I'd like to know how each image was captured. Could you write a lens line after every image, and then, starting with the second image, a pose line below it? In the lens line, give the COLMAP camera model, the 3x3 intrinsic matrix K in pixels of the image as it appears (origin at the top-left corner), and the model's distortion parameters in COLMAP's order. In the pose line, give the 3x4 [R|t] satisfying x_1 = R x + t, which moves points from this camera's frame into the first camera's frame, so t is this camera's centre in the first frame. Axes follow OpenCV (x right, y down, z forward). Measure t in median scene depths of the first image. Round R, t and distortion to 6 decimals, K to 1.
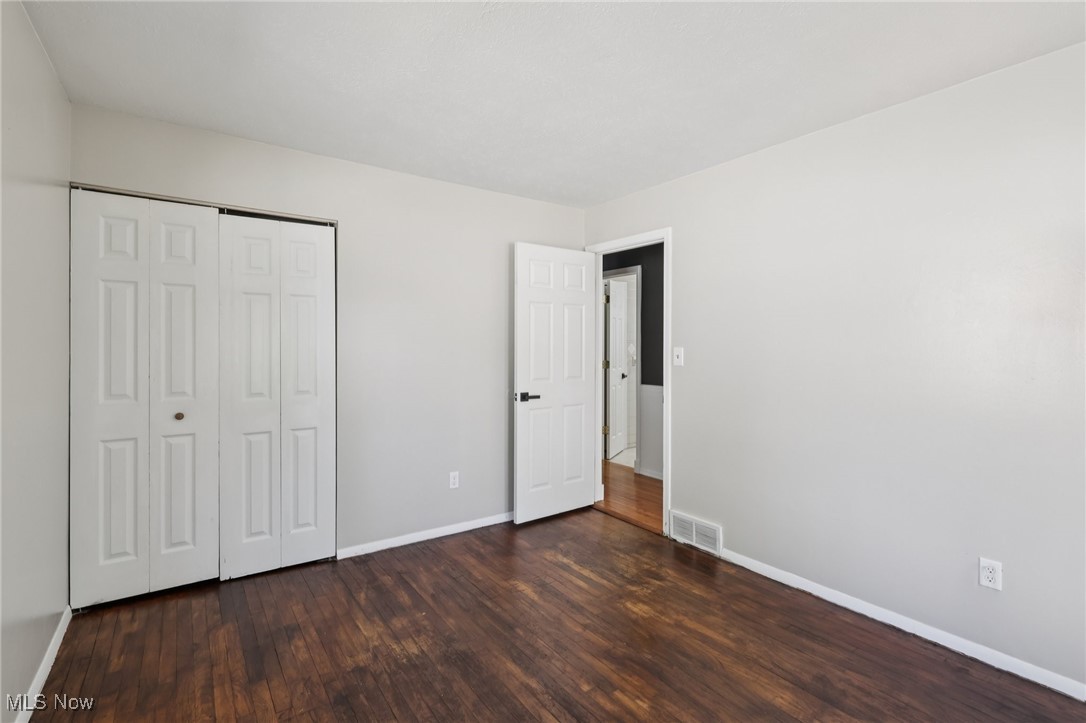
lens RADIAL K [[505.9, 0, 542.4], [0, 505.9, 350.7], [0, 0, 1]] dist [-0.003531, 0.000307]
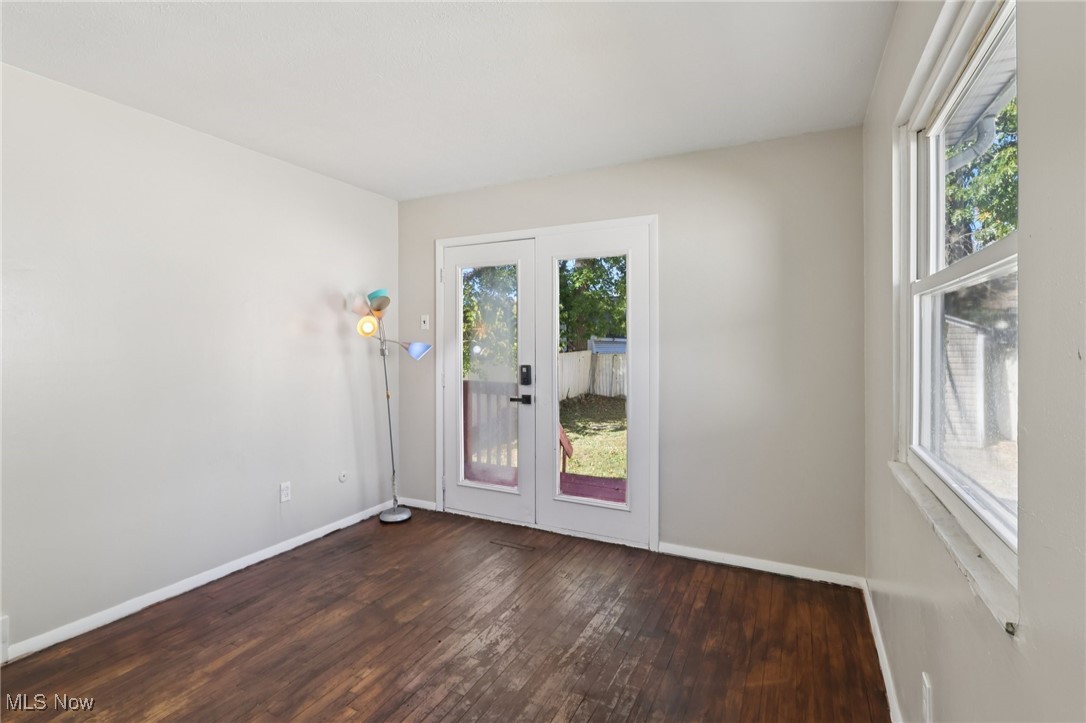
lens RADIAL K [[505.9, 0, 542.4], [0, 505.9, 350.7], [0, 0, 1]] dist [-0.003531, 0.000307]
pose [[-0.471252, -0.014969, 0.881871, -0.766115], [0.003041, 0.999822, 0.018596, -0.007808], [-0.881993, 0.011445, -0.471123, 0.971013]]
